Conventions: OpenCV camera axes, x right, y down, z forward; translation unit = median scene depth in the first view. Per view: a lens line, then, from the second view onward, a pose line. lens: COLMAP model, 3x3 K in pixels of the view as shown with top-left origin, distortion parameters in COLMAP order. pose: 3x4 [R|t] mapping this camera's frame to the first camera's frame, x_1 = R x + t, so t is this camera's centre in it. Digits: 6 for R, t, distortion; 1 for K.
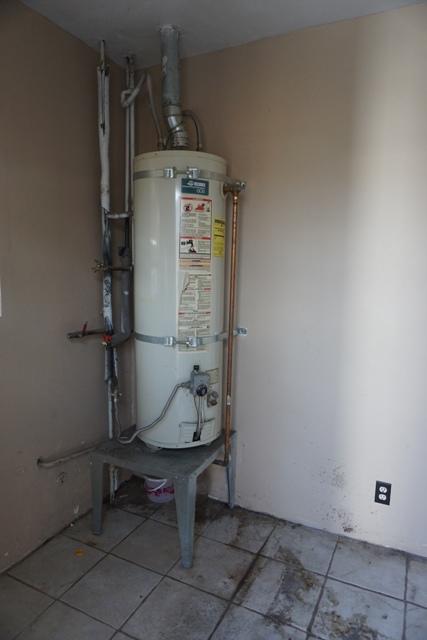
lens RADIAL K [[428.1, 0, 211.2], [0, 428.1, 321.5], [0, 0, 1]] dist [-0.026655, 0.013540]
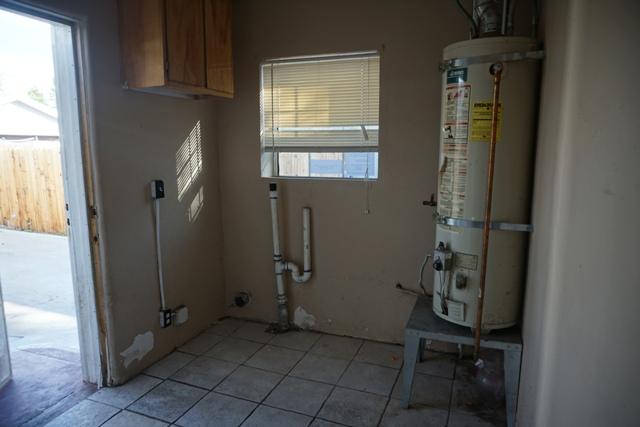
lens RADIAL K [[428.1, 0, 318.3], [0, 428.1, 213.0], [0, 0, 1]] dist [-0.026655, 0.013540]
pose [[0.099607, 0.149626, -0.983713, 1.008784], [-0.139281, 0.980993, 0.135109, -0.073880], [0.985231, 0.123555, 0.118553, 0.566875]]
